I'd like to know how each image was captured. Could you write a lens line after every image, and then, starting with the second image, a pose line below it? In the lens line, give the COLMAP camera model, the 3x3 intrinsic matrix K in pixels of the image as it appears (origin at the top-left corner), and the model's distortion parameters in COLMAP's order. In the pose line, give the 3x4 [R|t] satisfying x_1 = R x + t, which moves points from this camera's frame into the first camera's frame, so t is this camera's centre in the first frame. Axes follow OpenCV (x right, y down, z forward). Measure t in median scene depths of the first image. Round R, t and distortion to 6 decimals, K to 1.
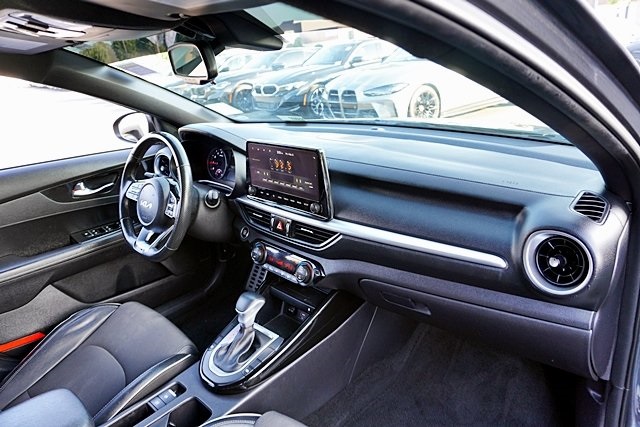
lens RADIAL K [[430.2, 0, 318.7], [0, 430.2, 215.1], [0, 0, 1]] dist [-0.038895, 0.014810]
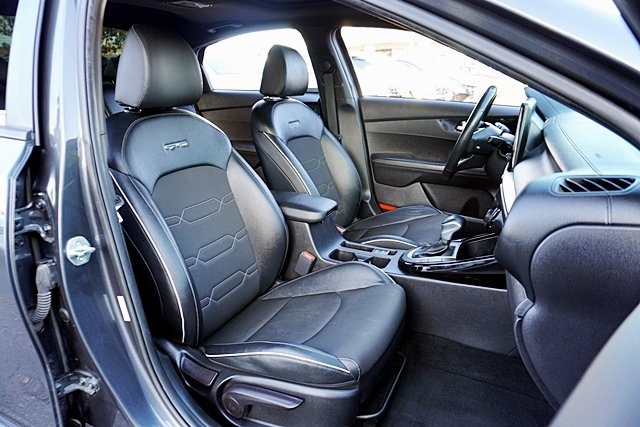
lens RADIAL K [[430.2, 0, 318.1], [0, 430.2, 212.7], [0, 0, 1]] dist [-0.038895, 0.014810]
pose [[0.296338, 0.371876, -0.879711, 0.639731], [-0.366341, 0.894889, 0.254887, 0.007345], [0.882031, 0.246741, 0.401423, 0.127219]]
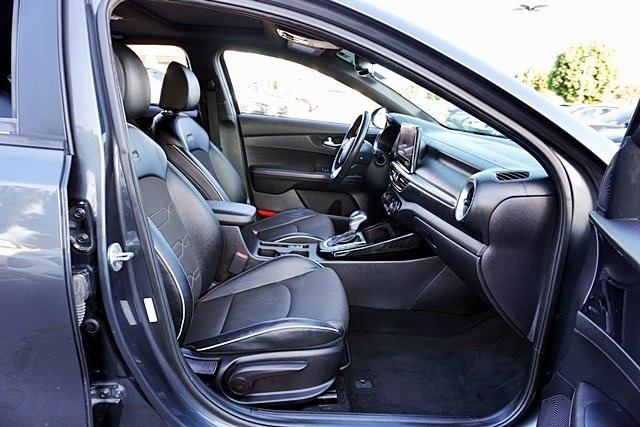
lens RADIAL K [[430.2, 0, 320.3], [0, 430.2, 211.6], [0, 0, 1]] dist [-0.038895, 0.014810]
pose [[0.697899, 0.308804, -0.646203, 0.614740], [-0.373324, 0.926850, 0.039728, 0.146115], [0.611201, 0.213517, 0.762131, -0.246344]]
